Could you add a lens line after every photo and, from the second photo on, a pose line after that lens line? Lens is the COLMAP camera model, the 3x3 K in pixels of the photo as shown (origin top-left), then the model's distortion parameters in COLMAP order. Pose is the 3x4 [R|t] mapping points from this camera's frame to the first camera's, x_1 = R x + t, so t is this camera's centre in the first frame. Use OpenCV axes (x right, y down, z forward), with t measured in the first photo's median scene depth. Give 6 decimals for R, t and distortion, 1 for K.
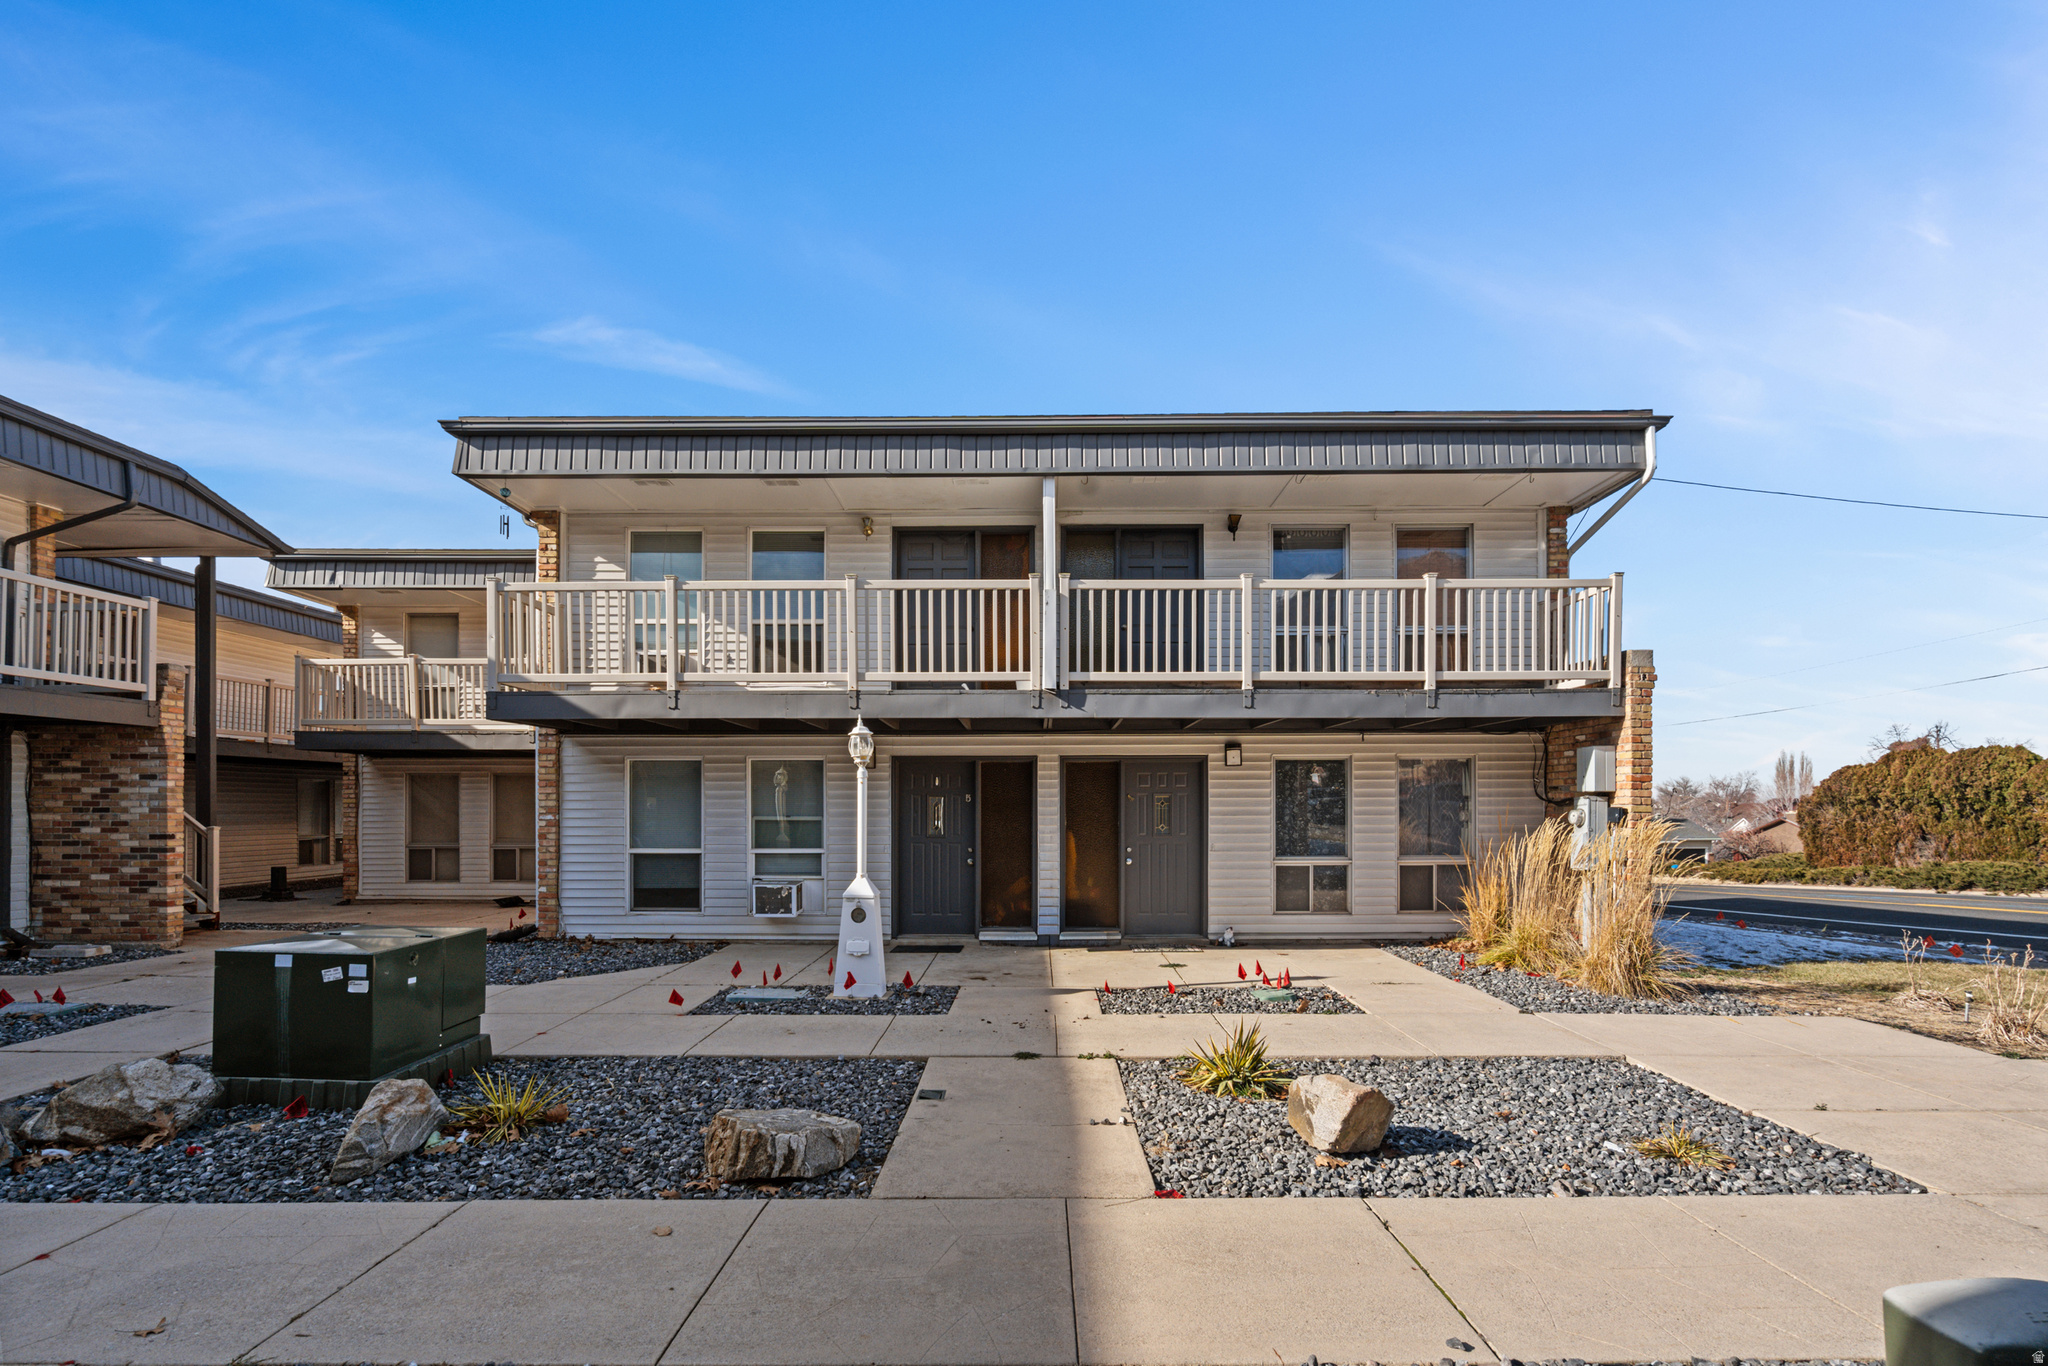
lens RADIAL K [[920.7, 0, 1026.2], [0, 920.7, 771.5], [0, 0, 1]] dist [-0.016379, -0.001047]
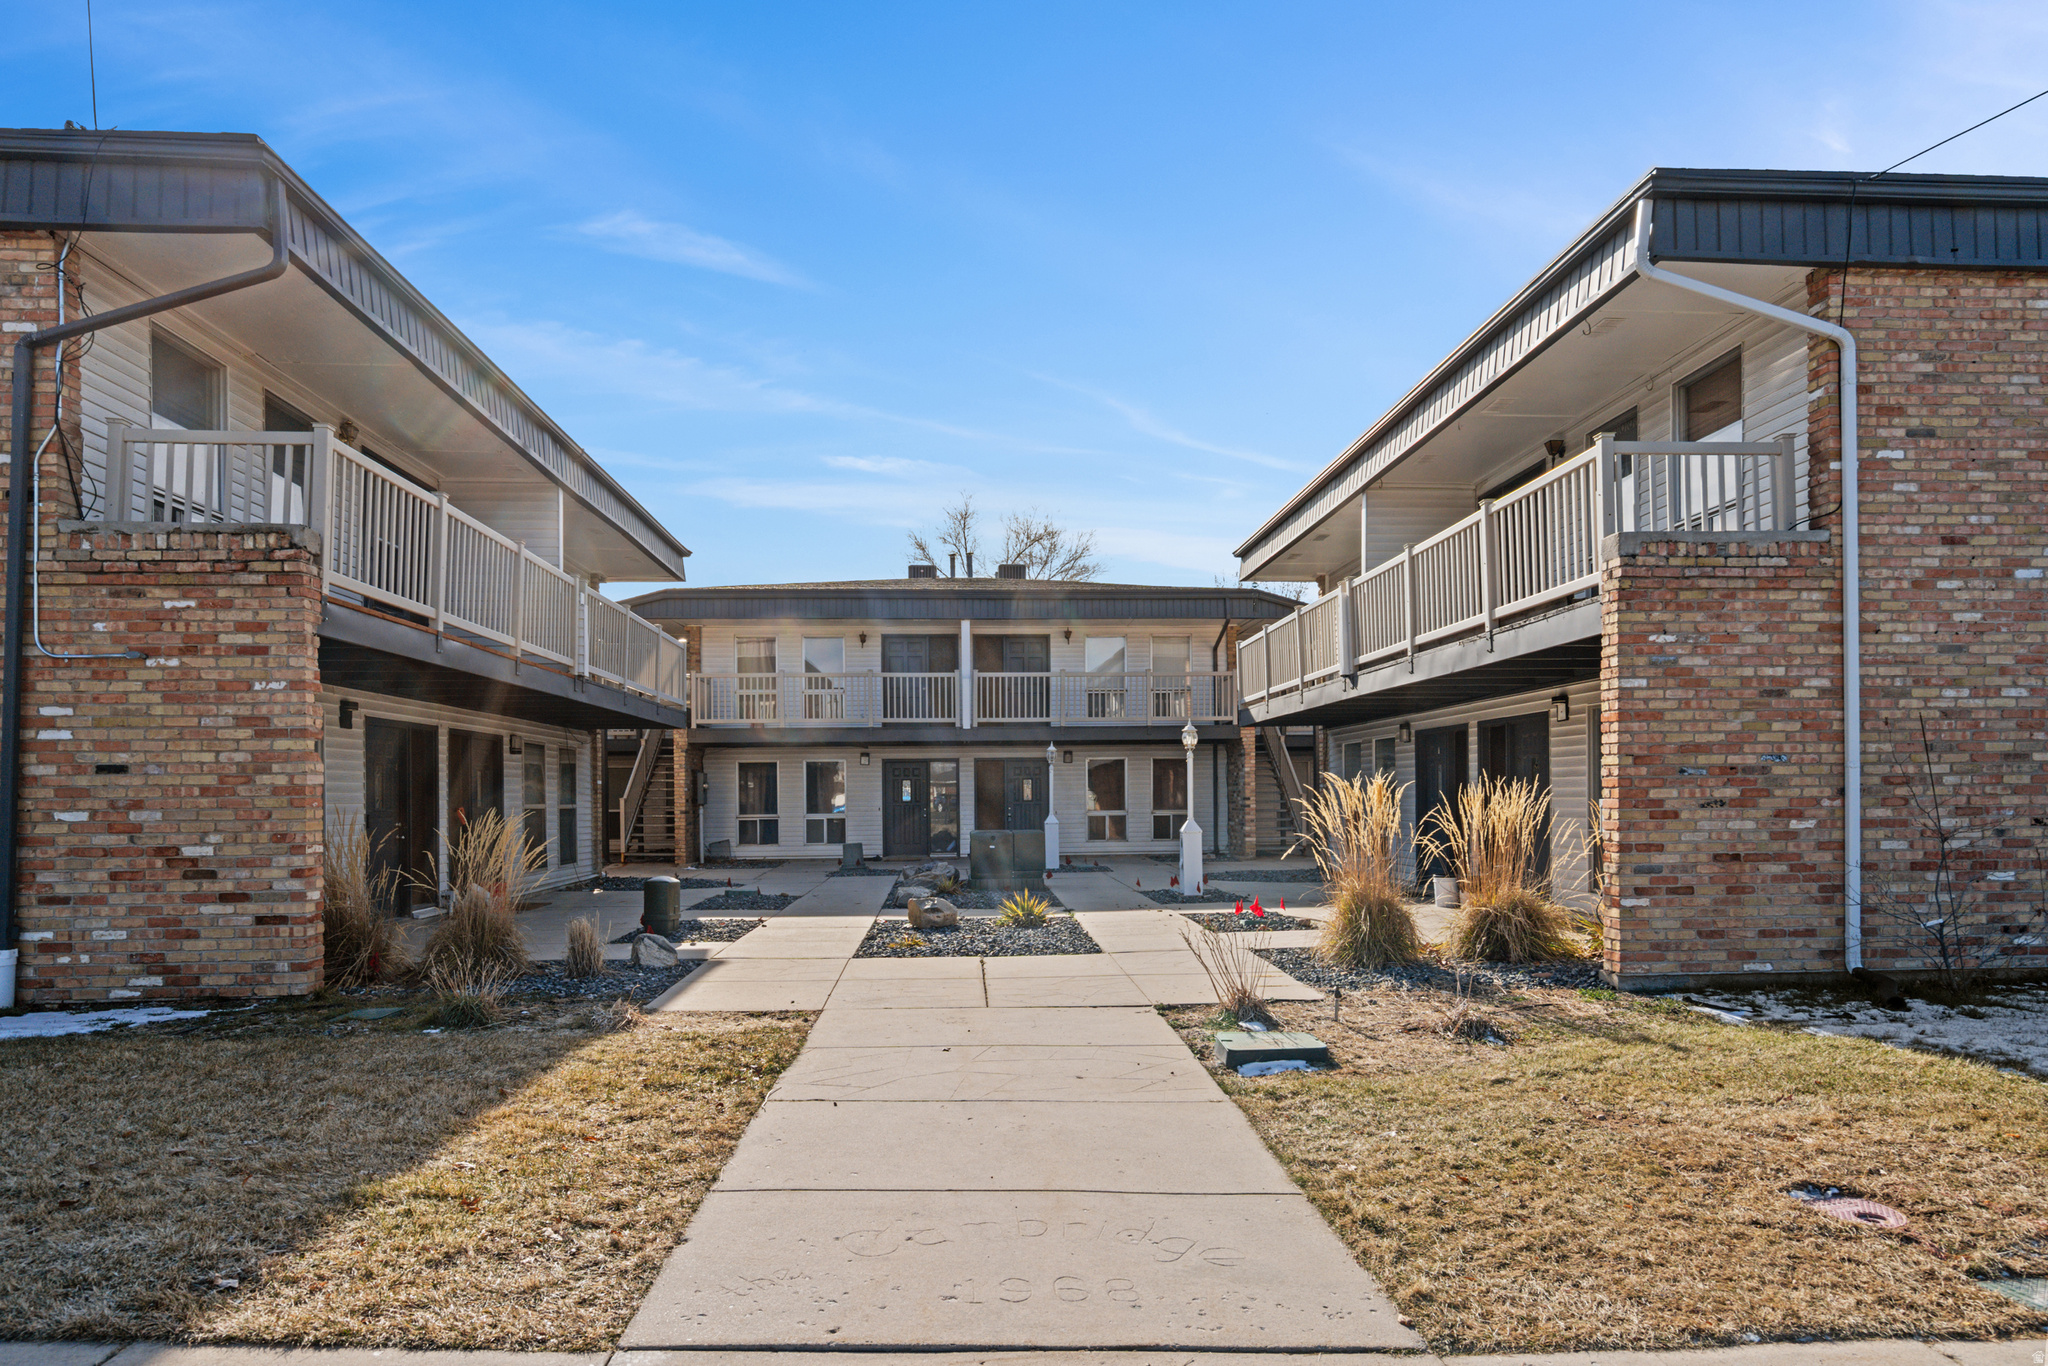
lens RADIAL K [[1144.4, 0, 1031.3], [0, 1144.4, 739.6], [0, 0, 1]] dist [0.004495, 0.000307]
pose [[0.057399, -0.048625, -0.997166, 1.274976], [0.046097, 0.997877, -0.046006, 0.038502], [0.997287, -0.043325, 0.059519, 0.428356]]
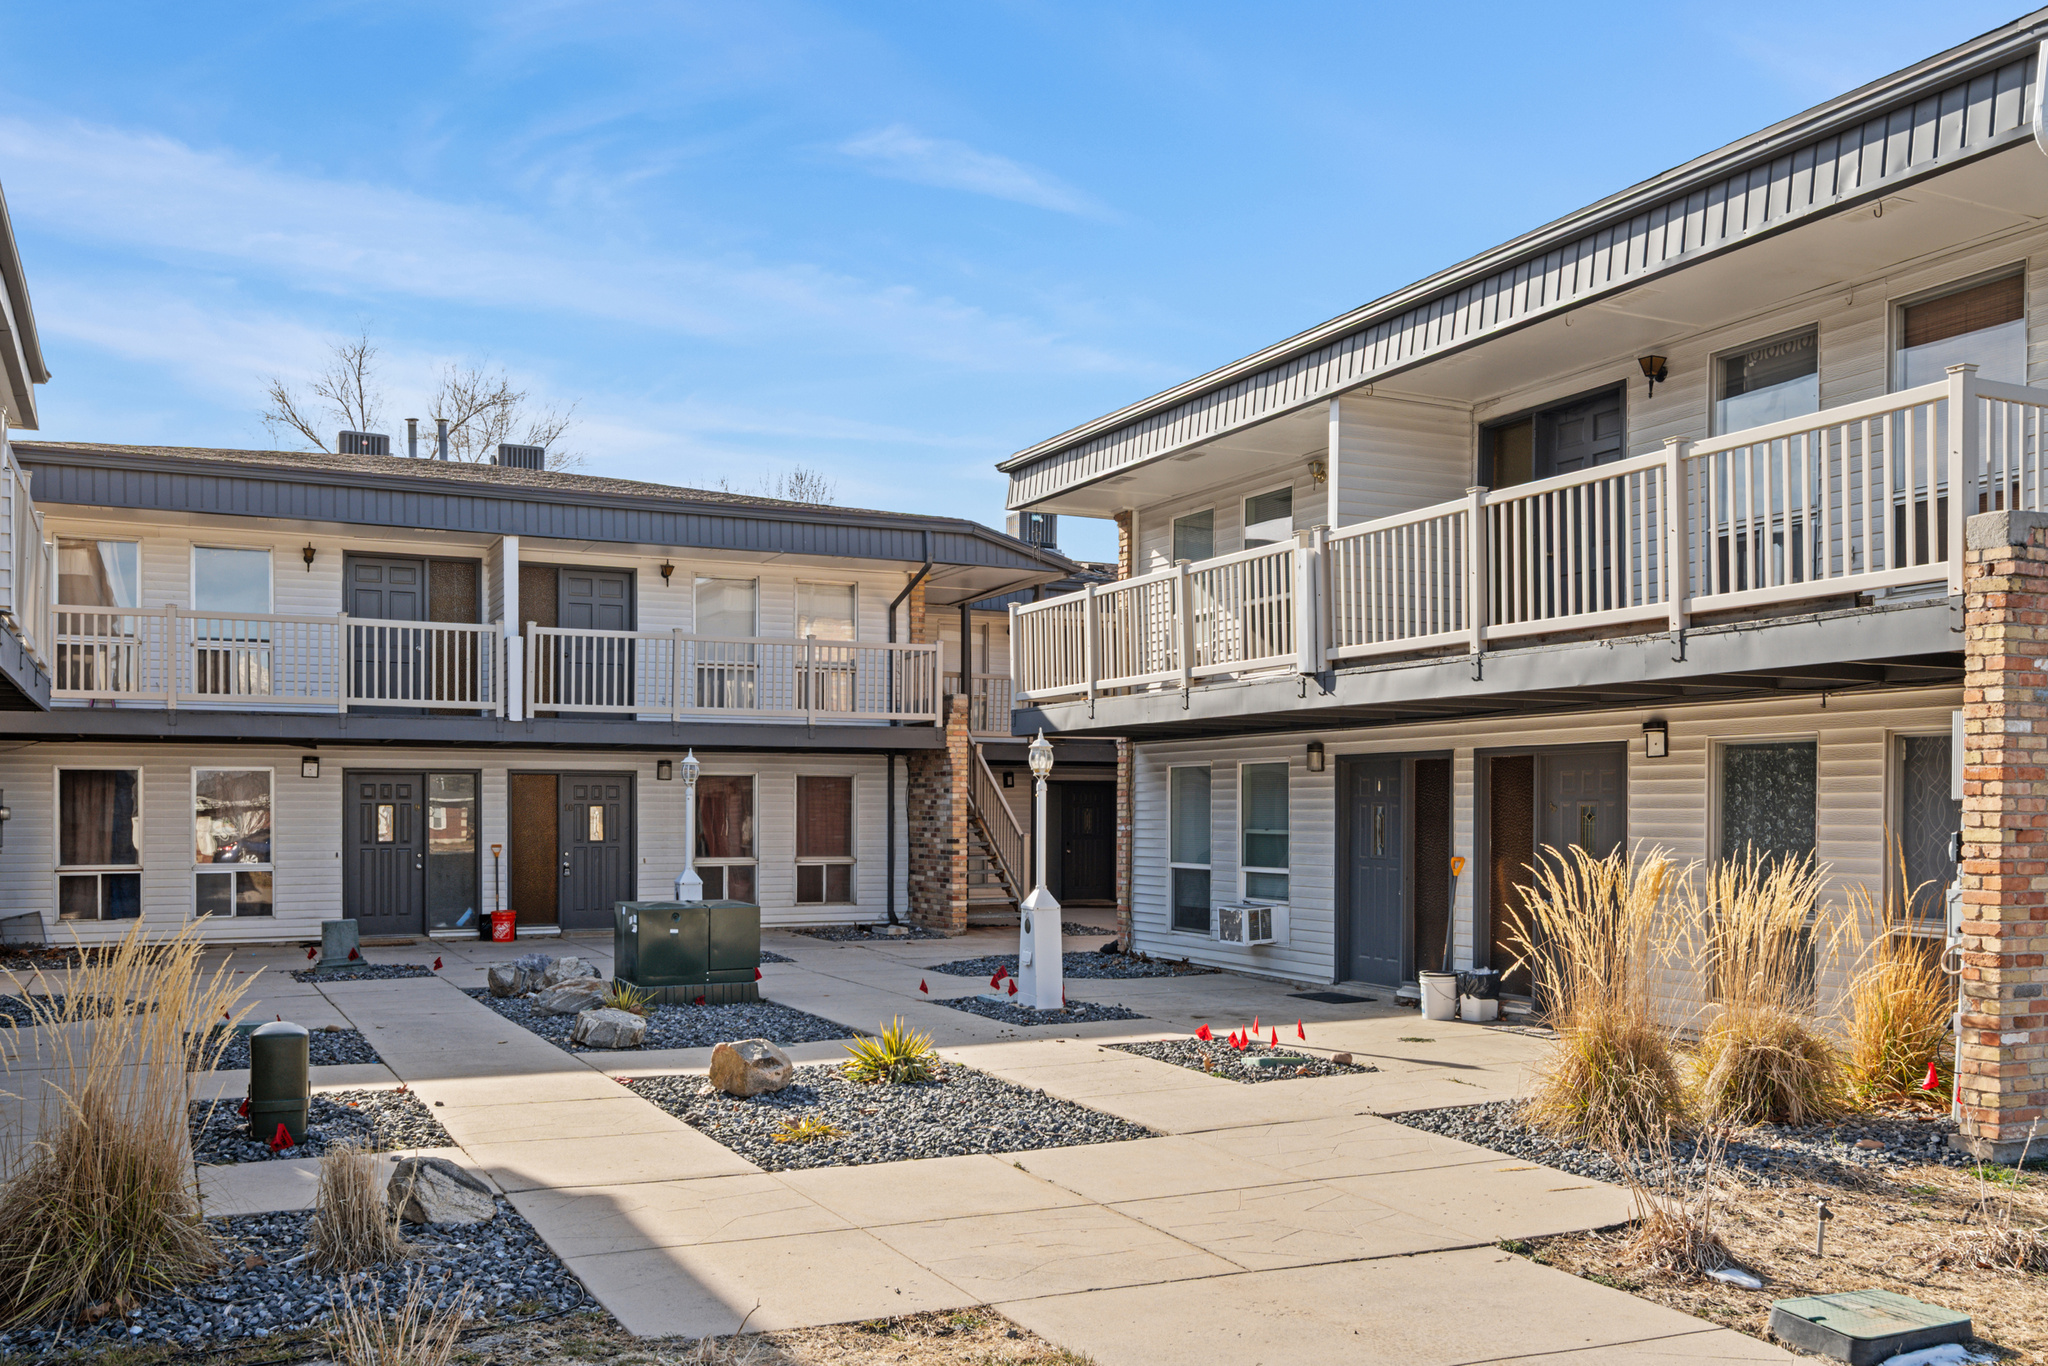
lens RADIAL K [[1713.6, 0, 1008.1], [0, 1713.6, 750.4], [0, 0, 1]] dist [0.010981, -0.005767]
pose [[0.420592, -0.030086, -0.906751, 1.078287], [0.030429, 0.999355, -0.019044, -0.001612], [0.906739, -0.019582, 0.421237, 0.122043]]
